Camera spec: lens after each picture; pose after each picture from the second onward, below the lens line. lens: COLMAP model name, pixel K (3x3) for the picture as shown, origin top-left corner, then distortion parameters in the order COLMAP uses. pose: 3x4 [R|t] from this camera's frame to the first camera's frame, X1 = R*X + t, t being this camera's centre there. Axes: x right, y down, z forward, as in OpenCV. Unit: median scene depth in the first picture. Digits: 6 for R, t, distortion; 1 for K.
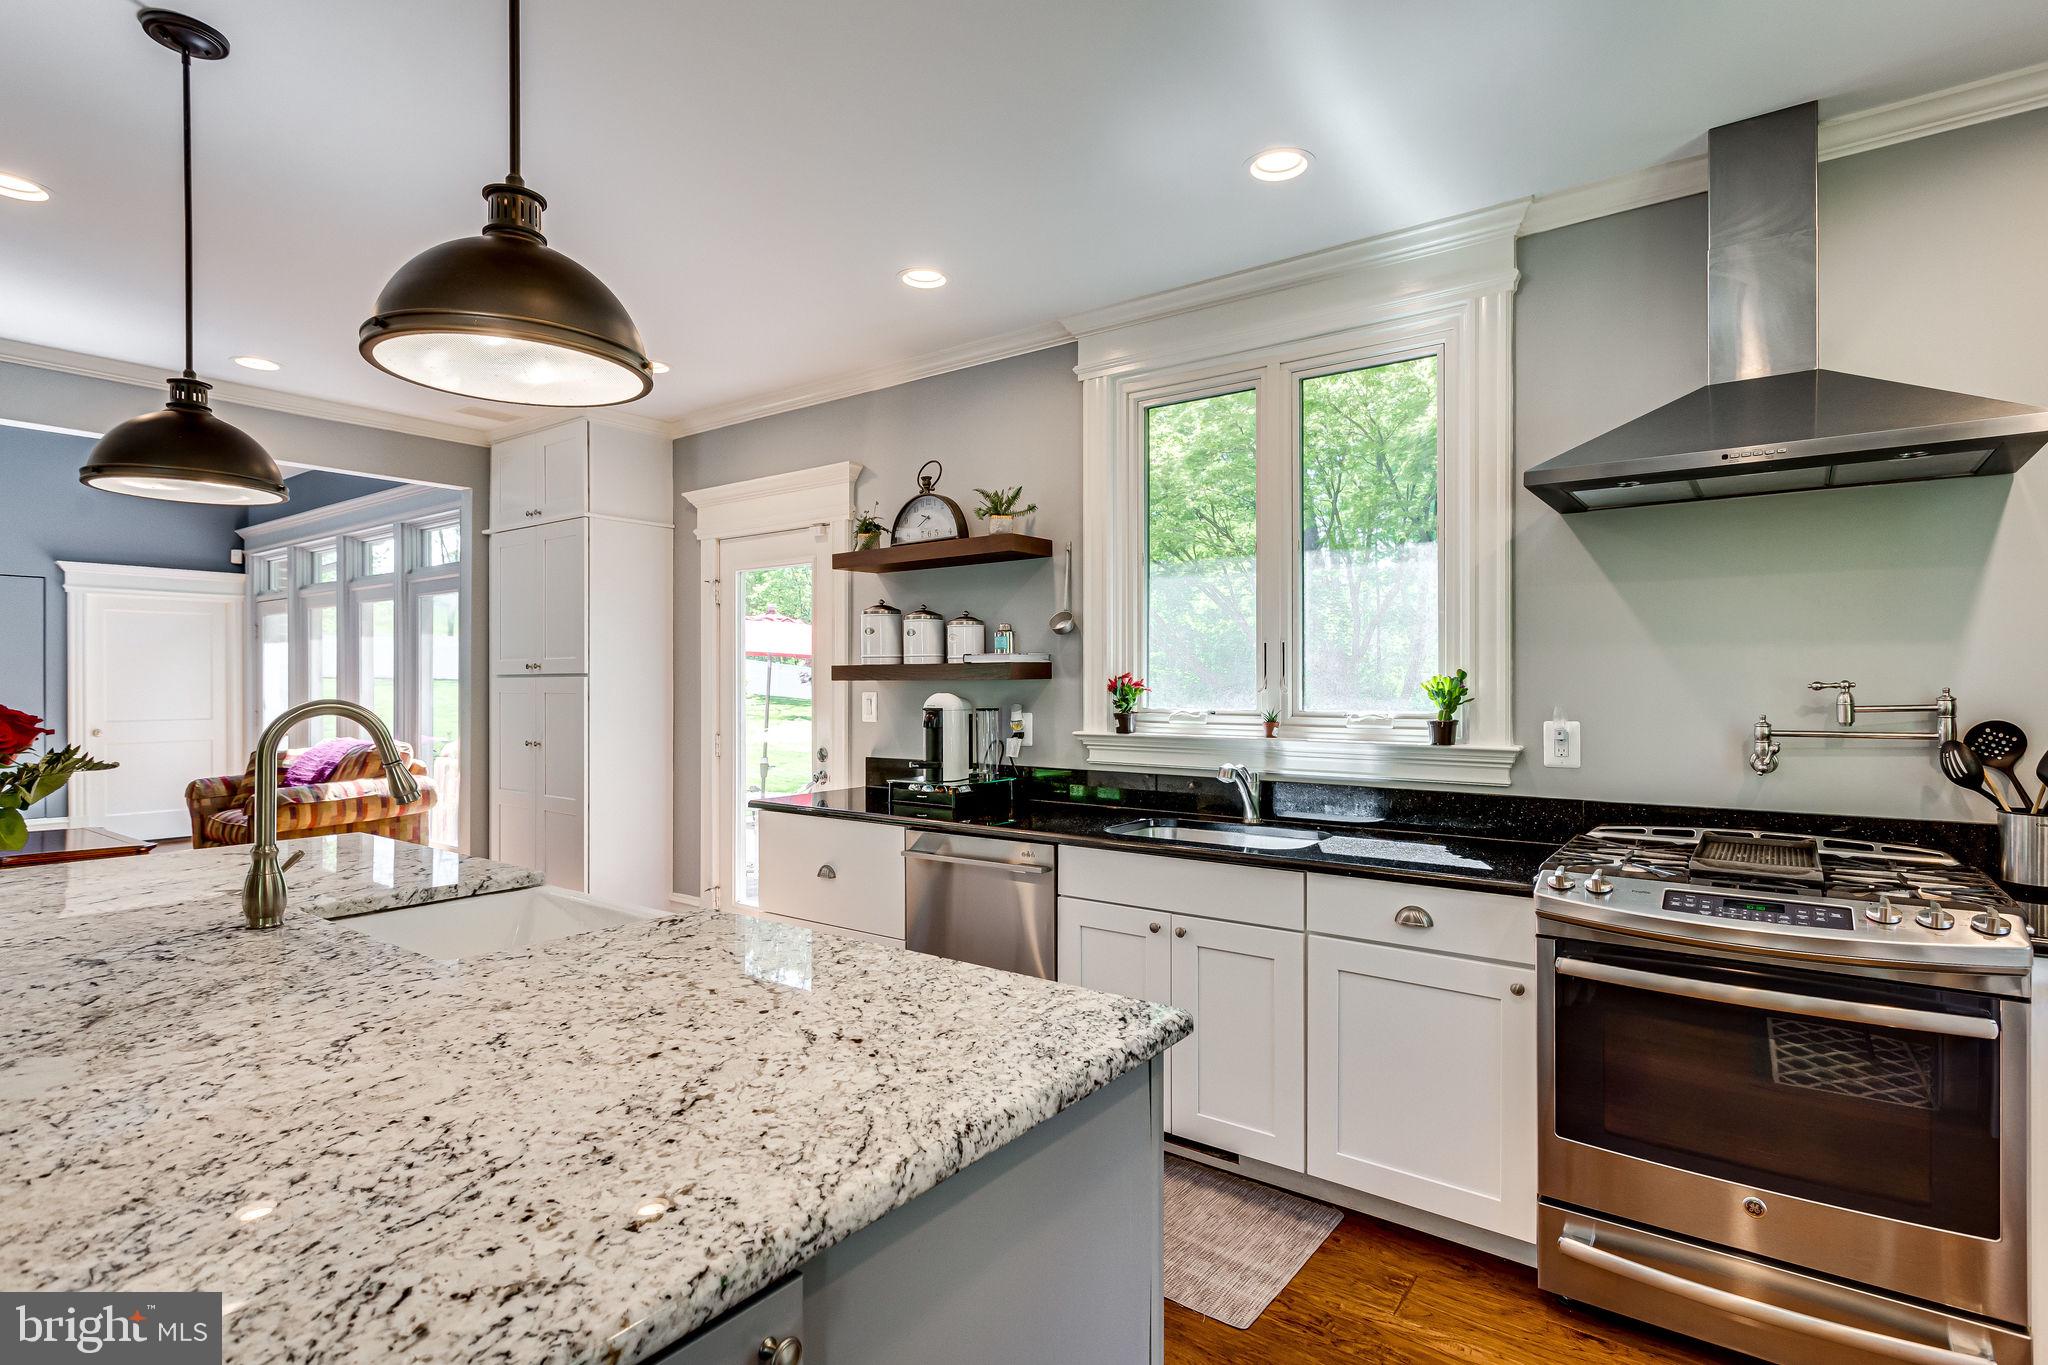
lens RADIAL K [[1029.1, 0, 1025.2], [0, 1029.1, 680.5], [0, 0, 1]] dist [-0.003102, -0.000619]
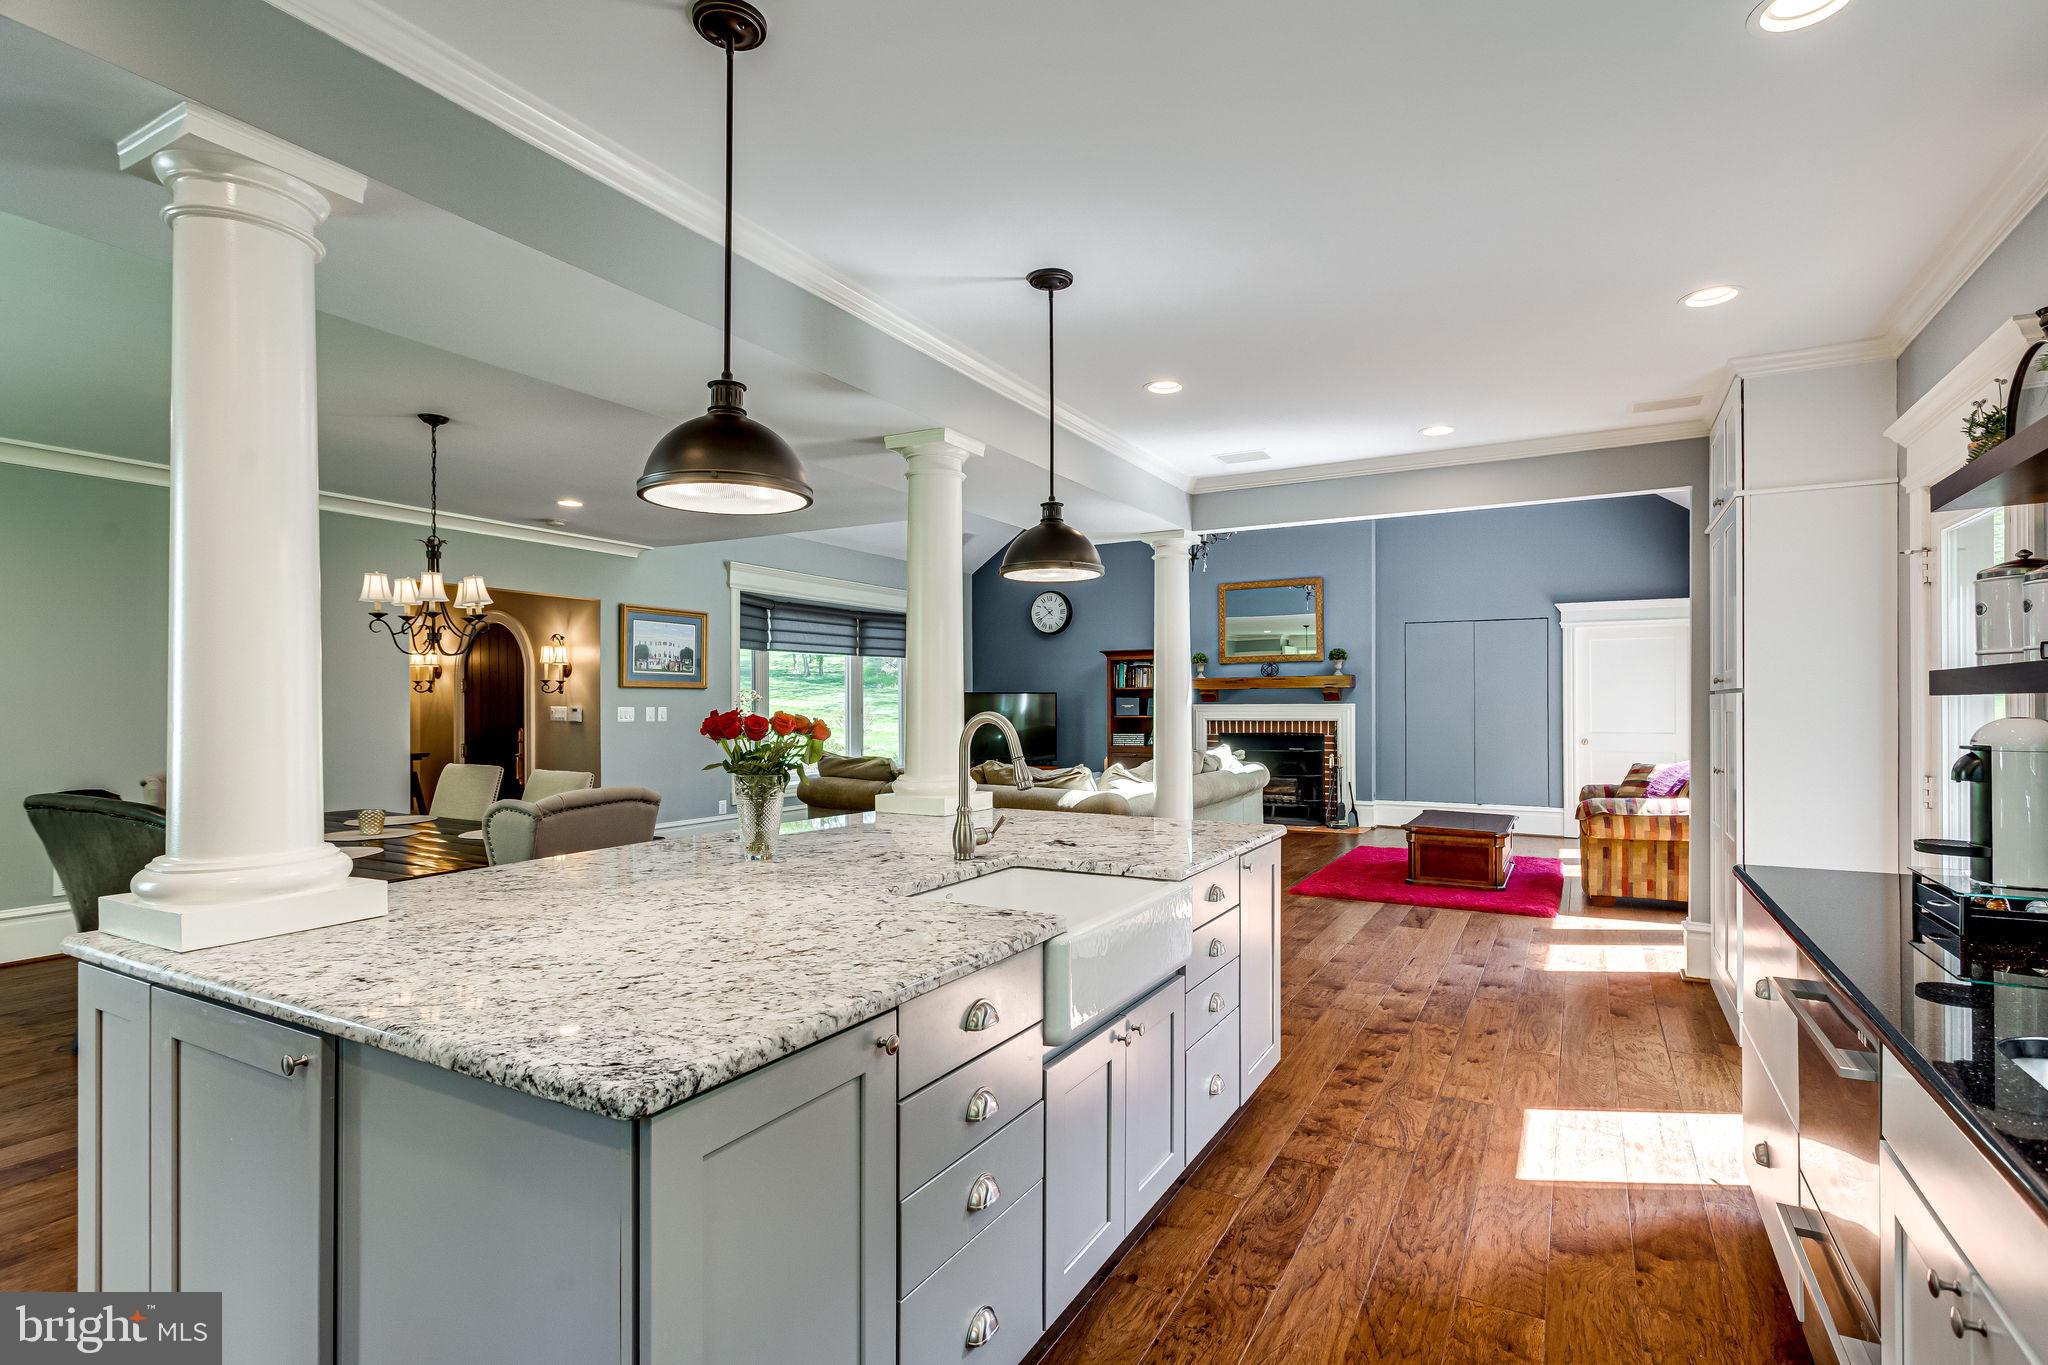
lens RADIAL K [[986.6, 0, 1028.1], [0, 986.6, 686.2], [0, 0, 1]] dist [-0.002479, 0.000010]
pose [[0.137596, -0.014765, -0.990378, 1.035272], [0.002697, 0.999891, -0.014533, 0.004896], [0.990485, -0.000672, 0.137621, 1.257633]]
